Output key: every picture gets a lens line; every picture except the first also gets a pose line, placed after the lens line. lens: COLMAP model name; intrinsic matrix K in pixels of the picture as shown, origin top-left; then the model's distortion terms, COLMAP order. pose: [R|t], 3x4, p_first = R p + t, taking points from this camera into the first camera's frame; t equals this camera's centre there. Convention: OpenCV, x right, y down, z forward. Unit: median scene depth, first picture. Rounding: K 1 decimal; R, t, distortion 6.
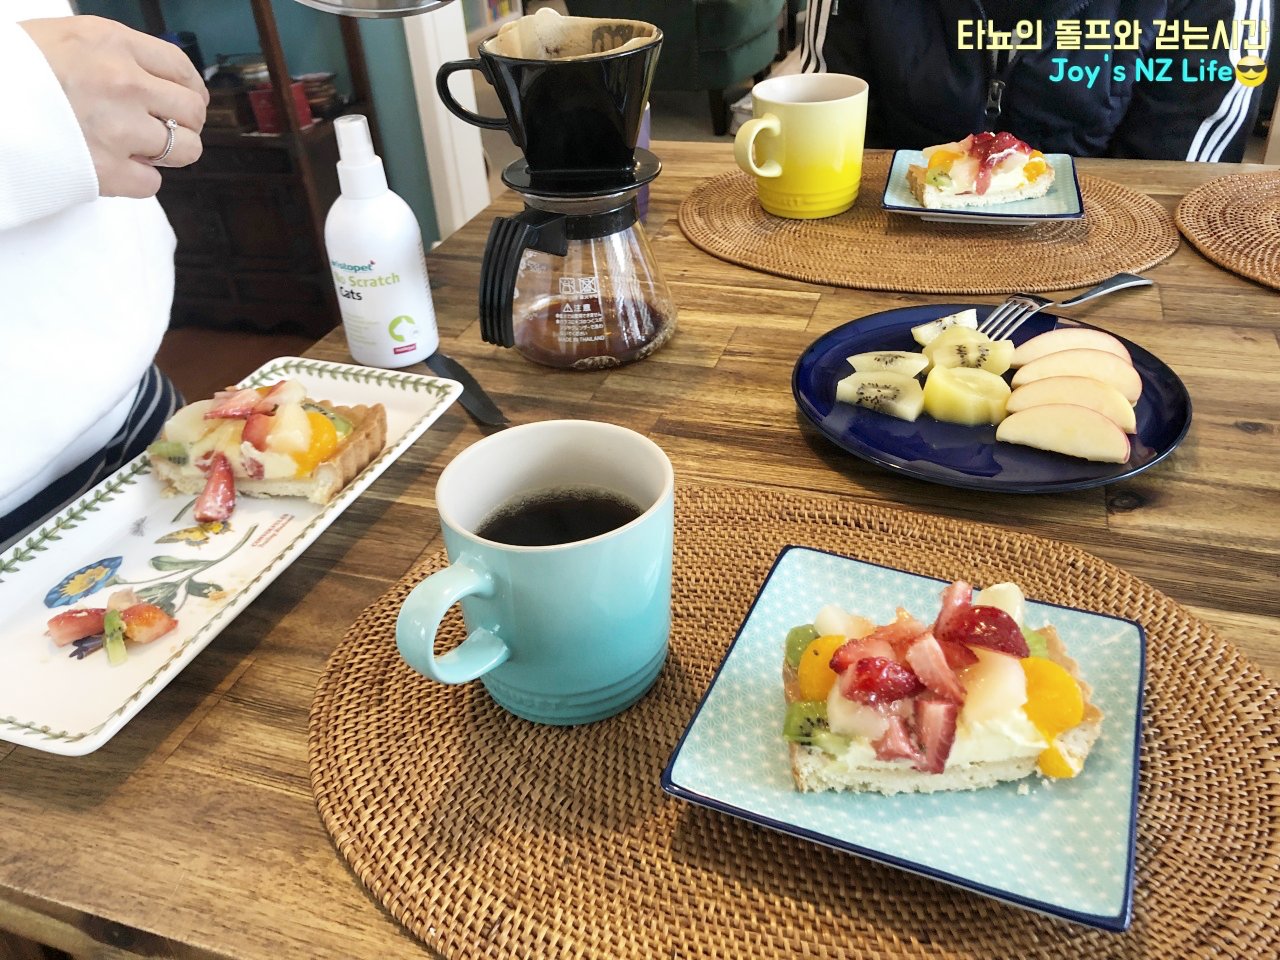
lens RADIAL K [[1078.8, 0, 637.0], [0, 1078.8, 474.9], [0, 0, 1]] dist [-0.000489, -0.001125]
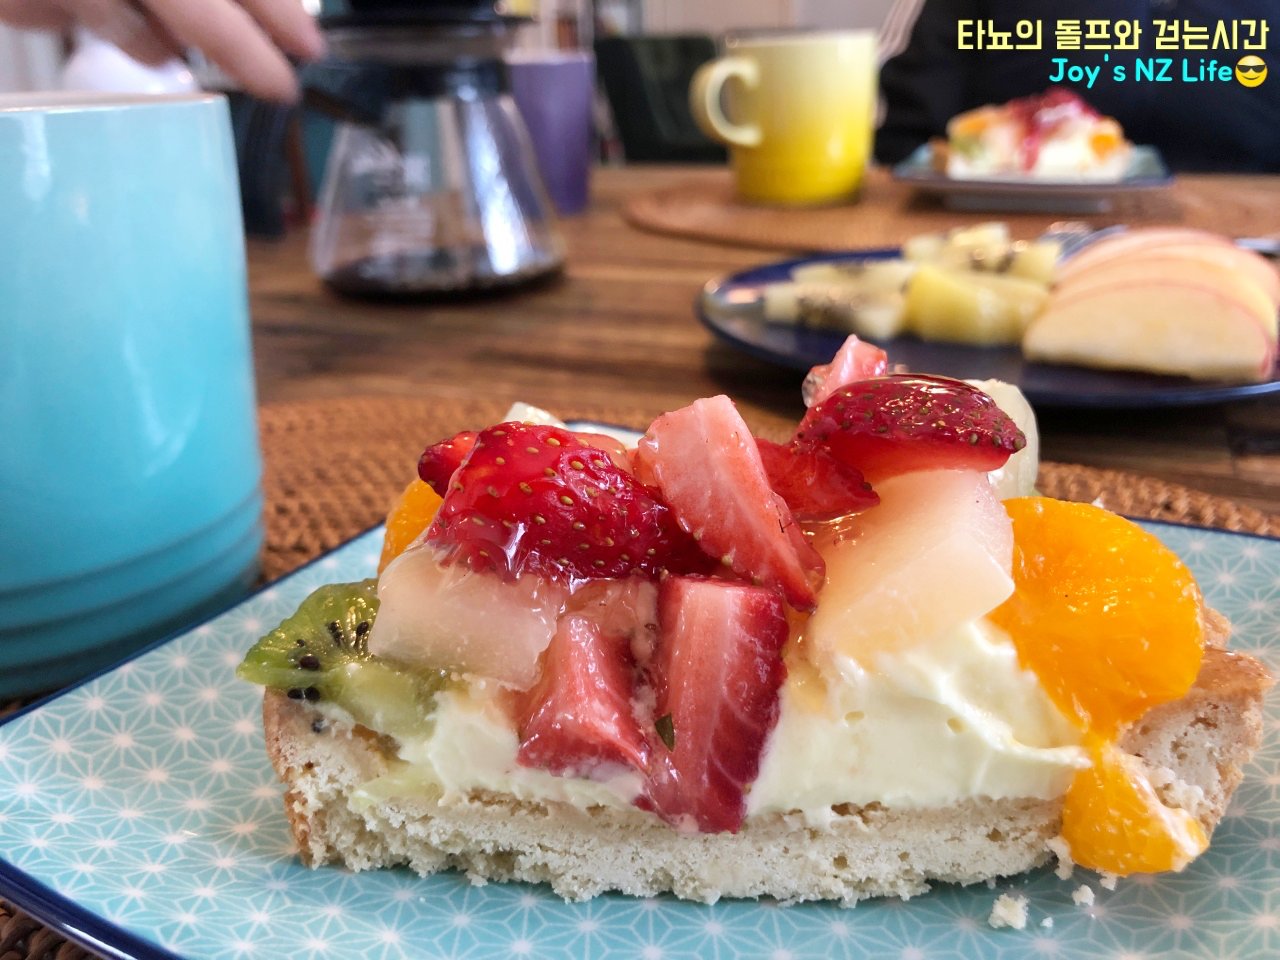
lens RADIAL K [[1078.8, 0, 644.9], [0, 1078.8, 485.0], [0, 0, 1]] dist [-0.000489, -0.001125]
pose [[0.995784, 0.053443, -0.074556, 0.274448], [-0.067132, 0.978450, -0.195268, 0.242280], [0.062514, 0.199450, 0.977912, 0.678822]]
